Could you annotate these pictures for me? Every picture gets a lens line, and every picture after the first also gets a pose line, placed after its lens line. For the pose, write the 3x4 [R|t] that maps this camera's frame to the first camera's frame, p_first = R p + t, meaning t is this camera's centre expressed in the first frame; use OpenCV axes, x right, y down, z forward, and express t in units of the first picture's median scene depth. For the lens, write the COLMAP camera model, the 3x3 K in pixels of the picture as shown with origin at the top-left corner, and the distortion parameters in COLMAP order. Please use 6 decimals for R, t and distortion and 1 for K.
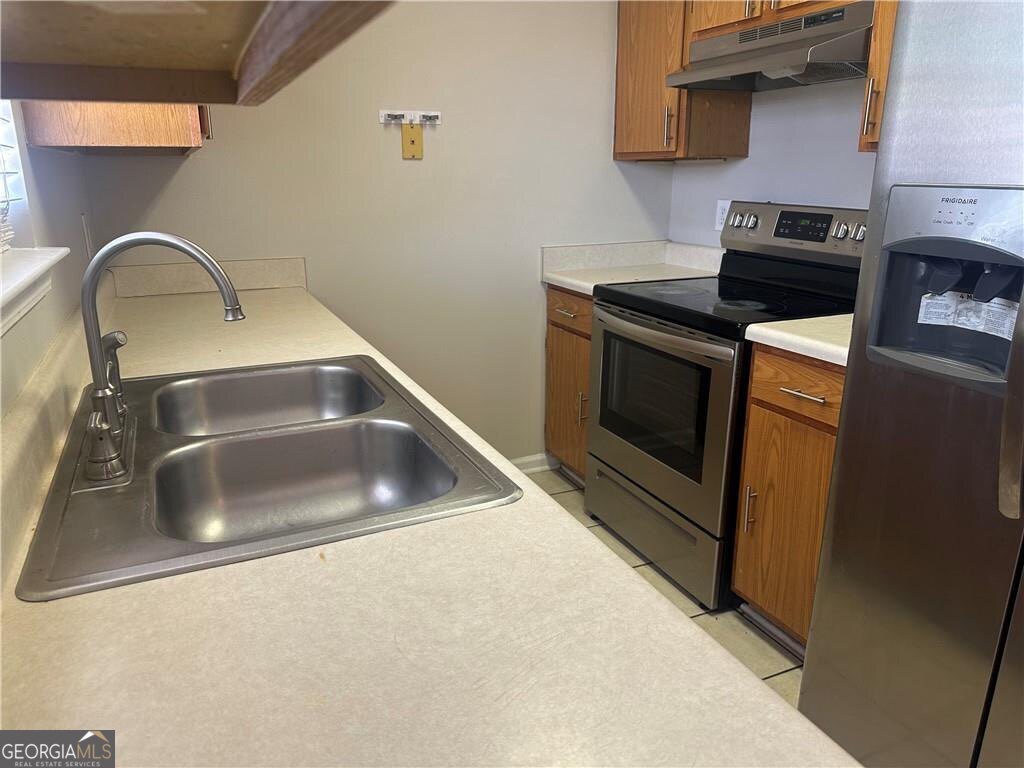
lens RADIAL K [[747.6, 0, 499.6], [0, 747.6, 380.3], [0, 0, 1]] dist [0.168773, -0.130020]
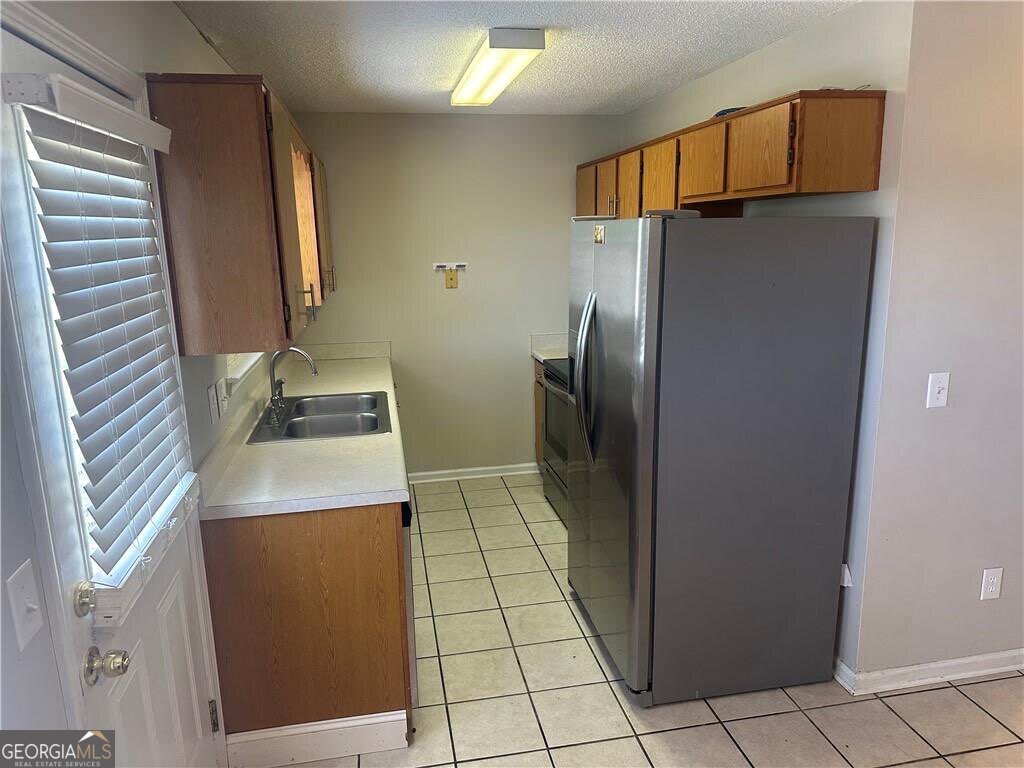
lens RADIAL K [[722.0, 0, 521.2], [0, 722.0, 379.8], [0, 0, 1]] dist [0.018747, -0.027349]
pose [[0.980836, 0.009592, -0.194599, 0.600193], [-0.026594, 0.996031, -0.084944, 0.099187], [0.193012, 0.088492, 0.977198, -0.961687]]
